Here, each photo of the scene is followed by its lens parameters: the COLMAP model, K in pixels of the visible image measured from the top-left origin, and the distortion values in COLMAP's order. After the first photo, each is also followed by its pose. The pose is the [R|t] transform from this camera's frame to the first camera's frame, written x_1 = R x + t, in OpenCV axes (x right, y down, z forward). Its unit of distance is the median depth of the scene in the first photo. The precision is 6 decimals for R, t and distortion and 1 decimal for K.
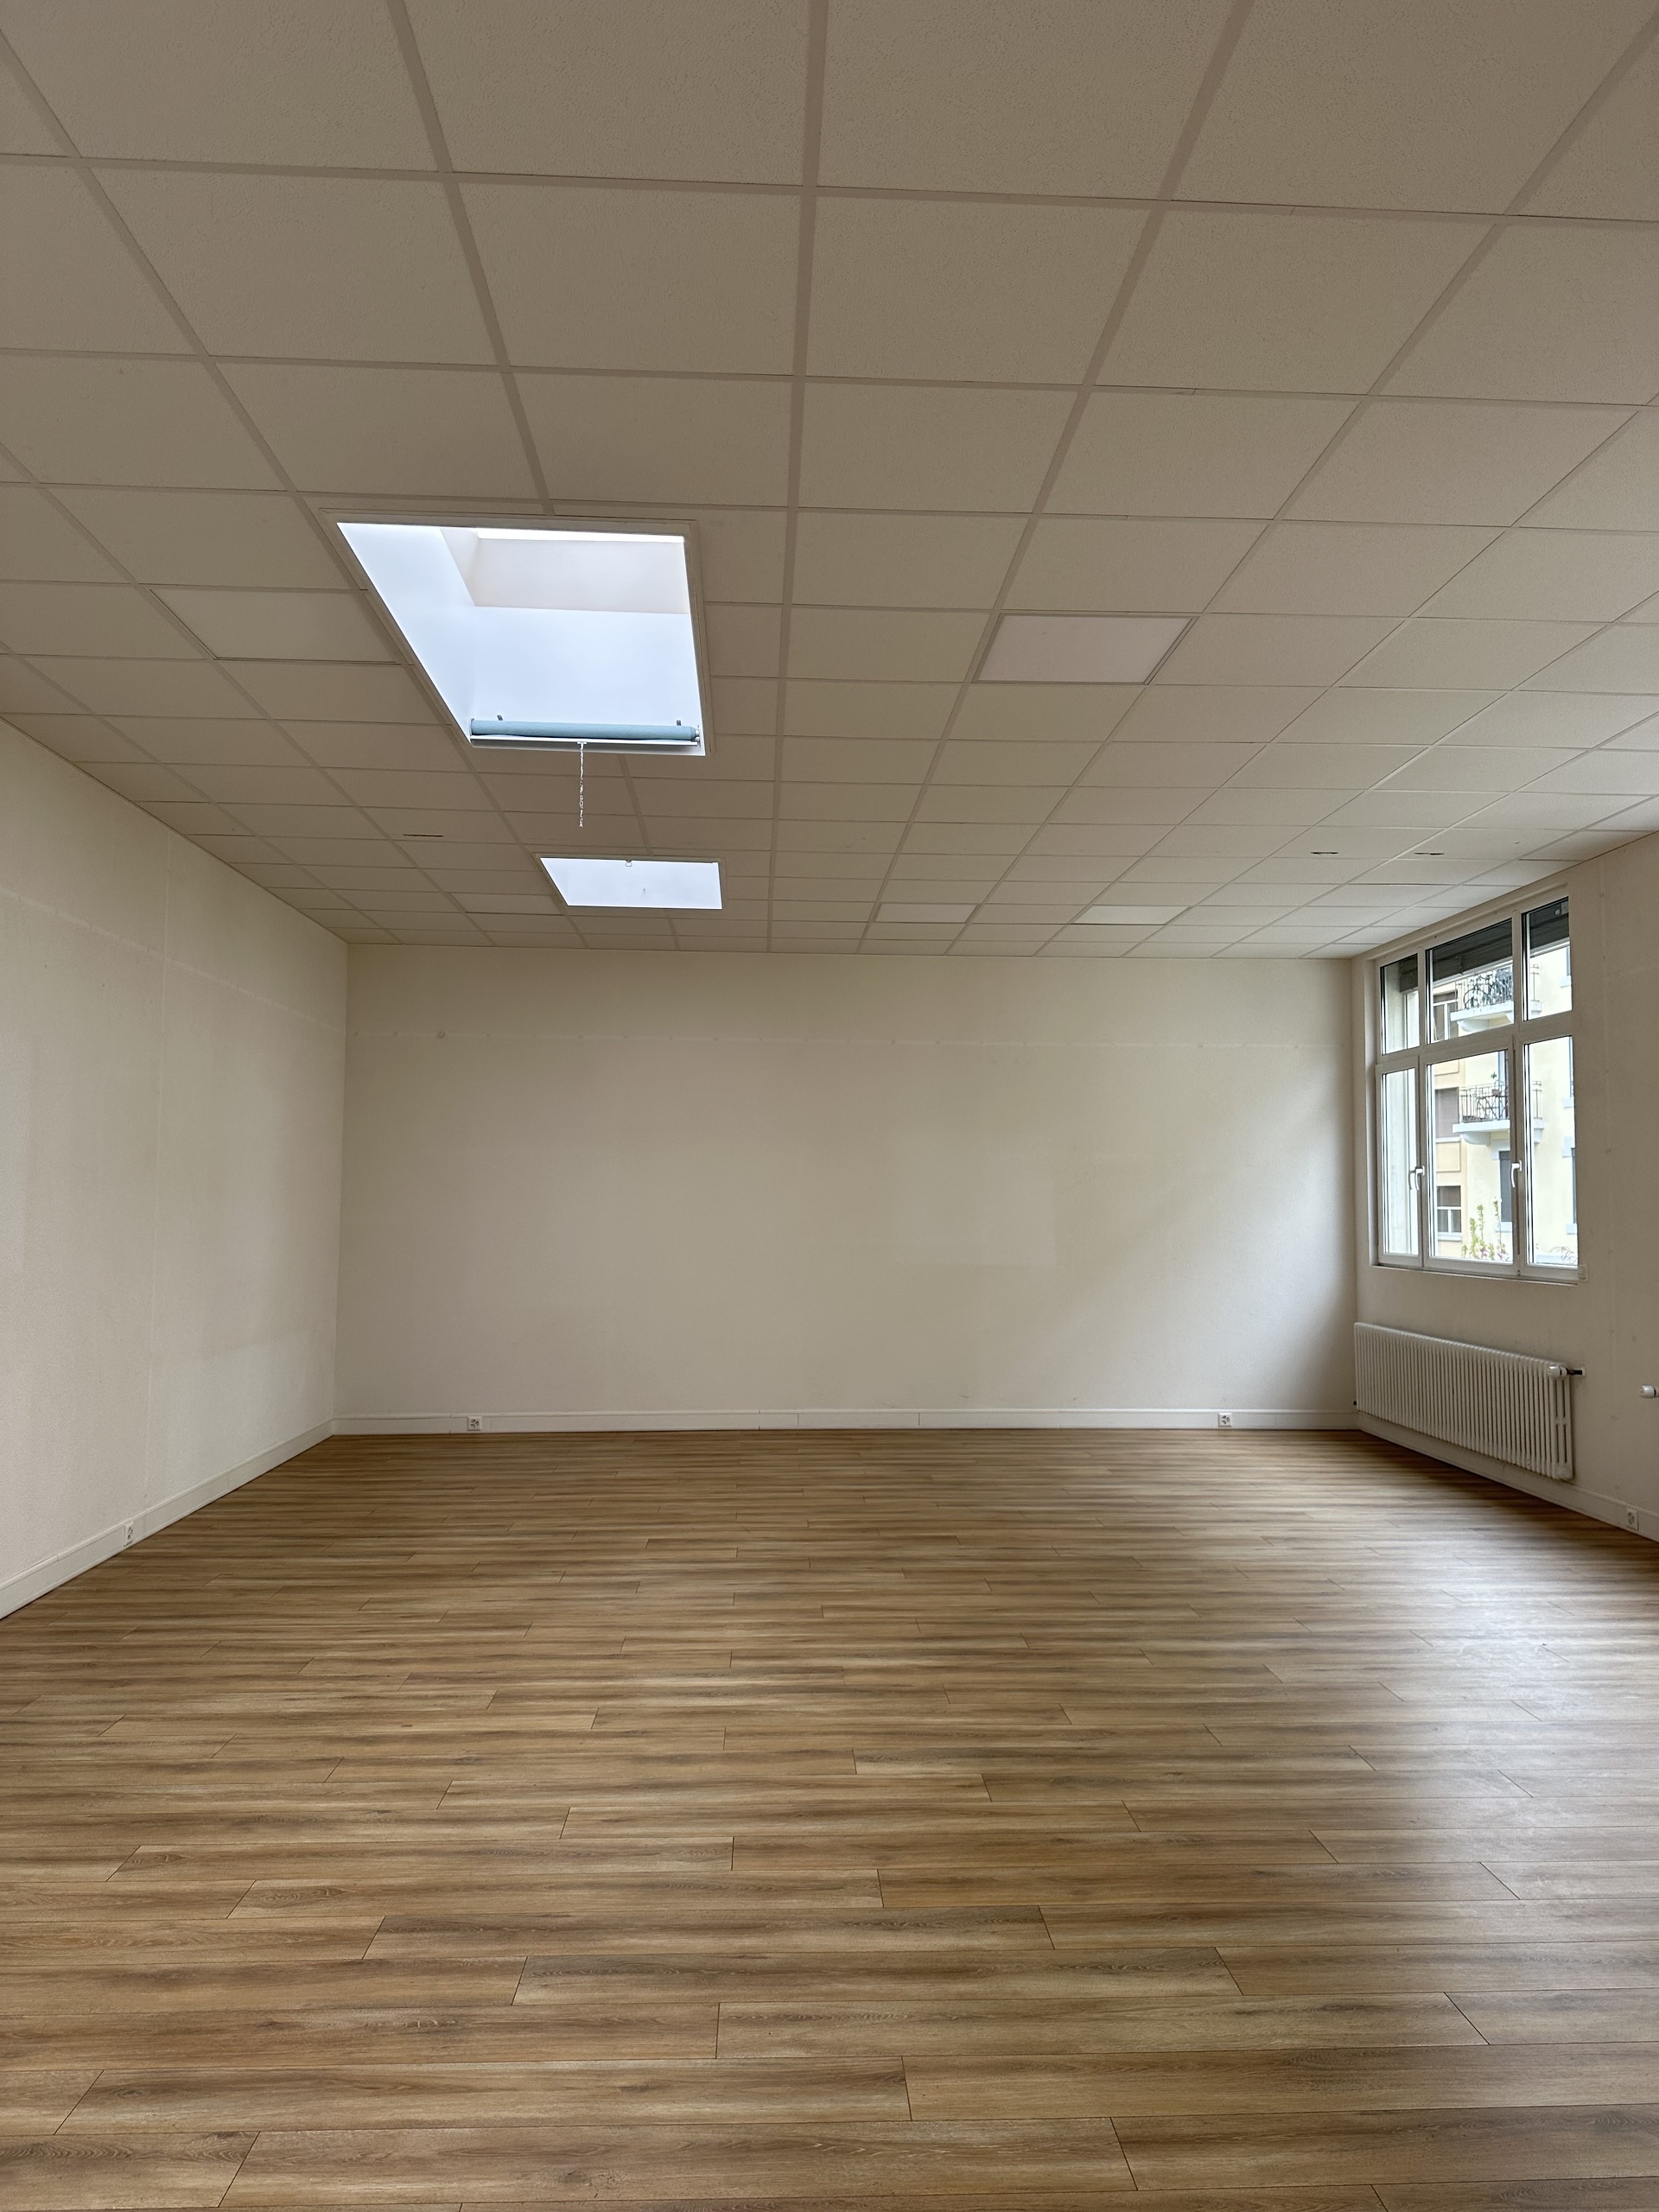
lens RADIAL K [[1575.9, 0, 829.5], [0, 1575.9, 1106.0], [0, 0, 1]] dist [0.089722, -0.147790]
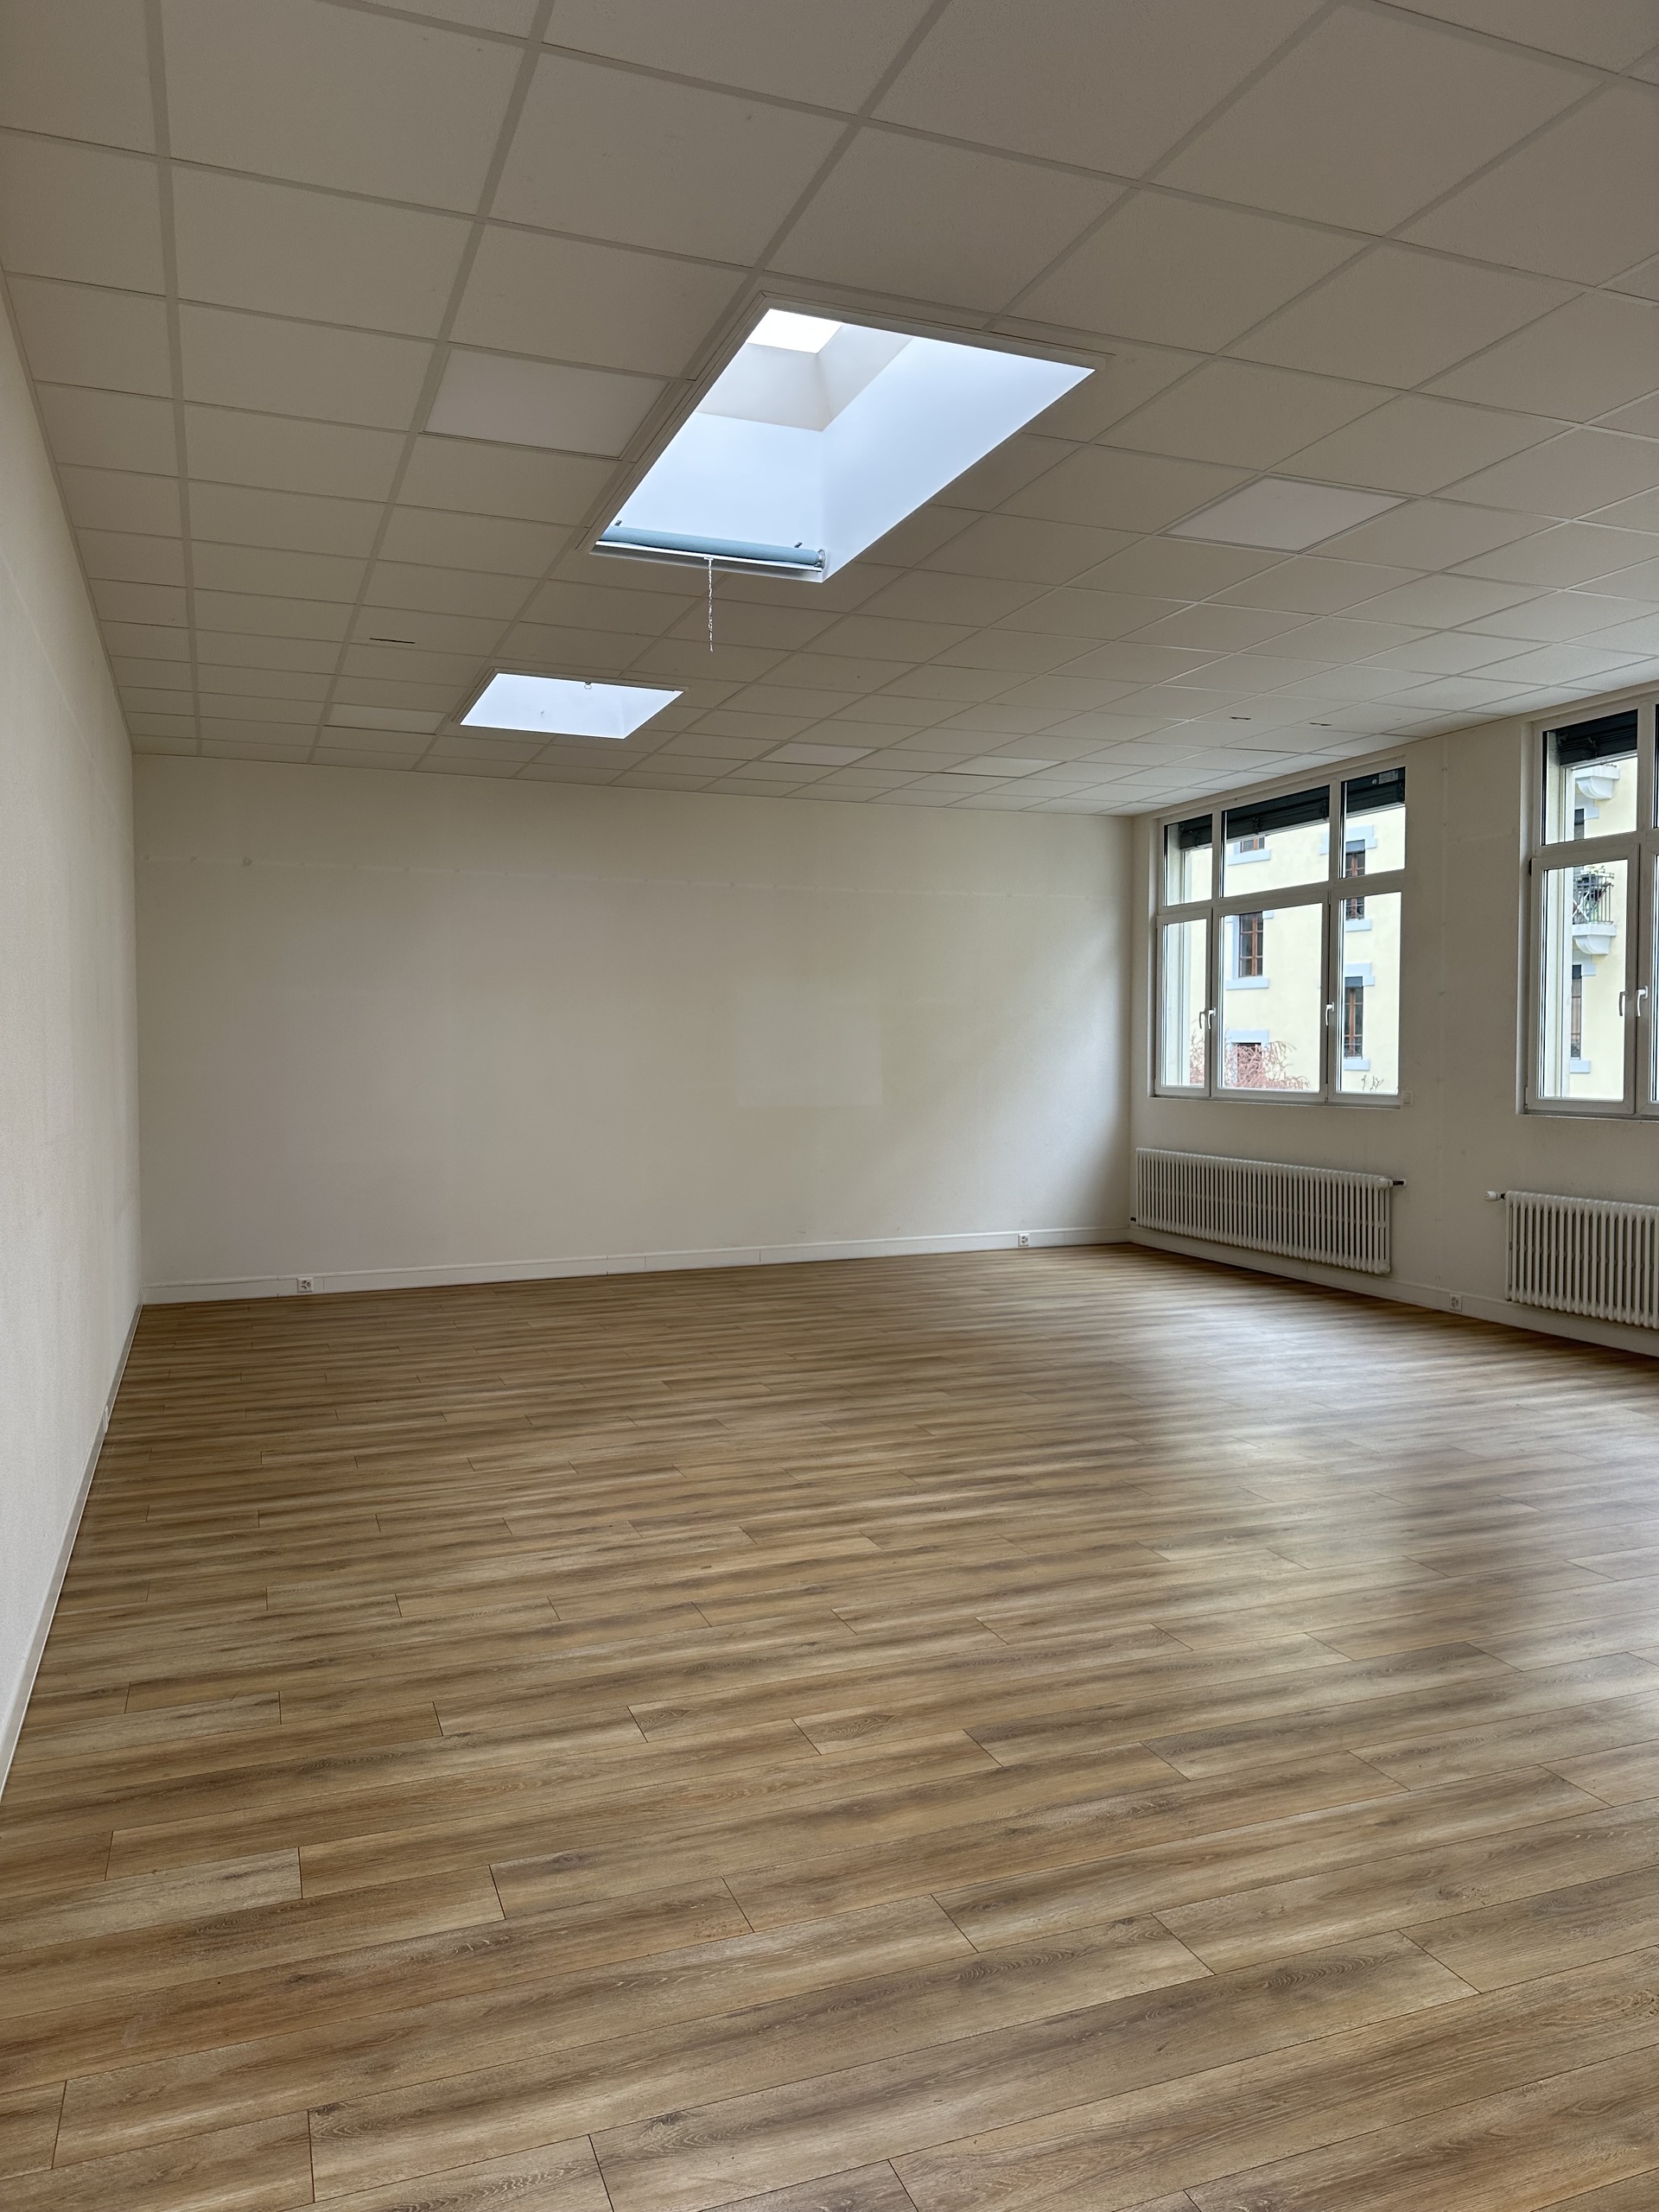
lens RADIAL K [[1575.9, 0, 829.5], [0, 1575.9, 1106.0], [0, 0, 1]] dist [0.089722, -0.147790]
pose [[0.946344, -0.020365, 0.322519, -0.472698], [-0.011848, 0.995155, 0.097602, 0.002461], [-0.322944, -0.096187, 0.941518, 0.062569]]
